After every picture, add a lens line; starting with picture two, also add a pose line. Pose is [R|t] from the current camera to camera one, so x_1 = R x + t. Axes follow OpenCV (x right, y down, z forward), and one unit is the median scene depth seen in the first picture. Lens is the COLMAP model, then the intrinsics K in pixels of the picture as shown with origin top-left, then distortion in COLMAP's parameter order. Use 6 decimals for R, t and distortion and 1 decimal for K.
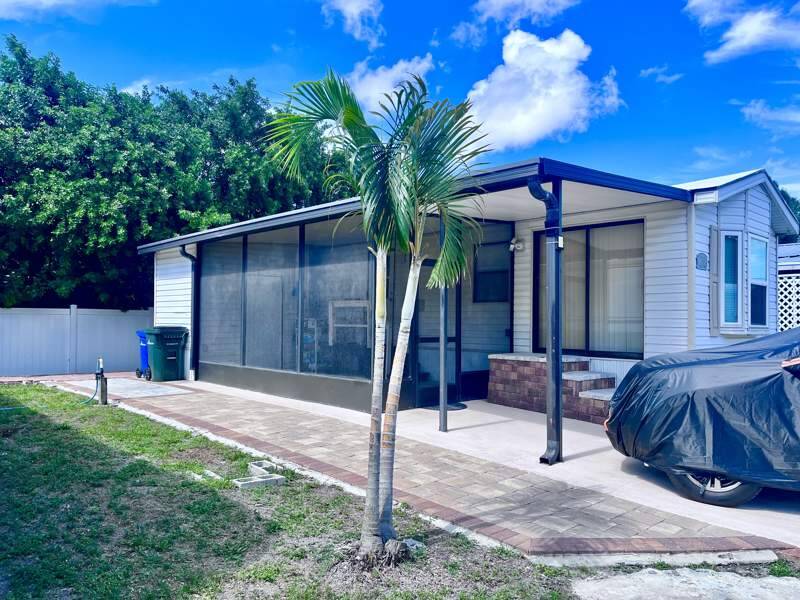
lens RADIAL K [[605.7, 0, 387.4], [0, 605.7, 308.0], [0, 0, 1]] dist [0.042135, -0.042391]
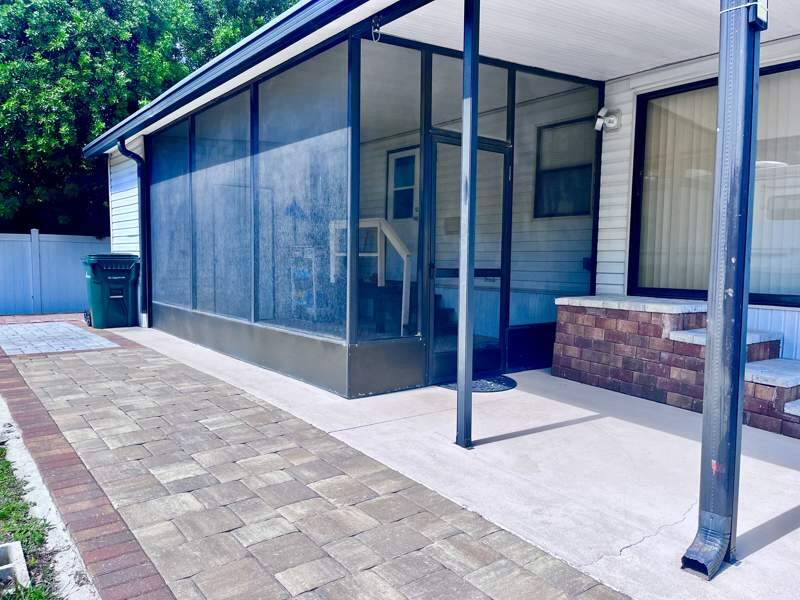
lens RADIAL K [[605.7, 0, 395.4], [0, 605.7, 298.4], [0, 0, 1]] dist [0.042135, -0.042391]
pose [[0.995909, 0.011389, -0.089644, 0.057647], [-0.003937, 0.996553, 0.082868, 0.025756], [0.090279, -0.082176, 0.992520, 0.357402]]
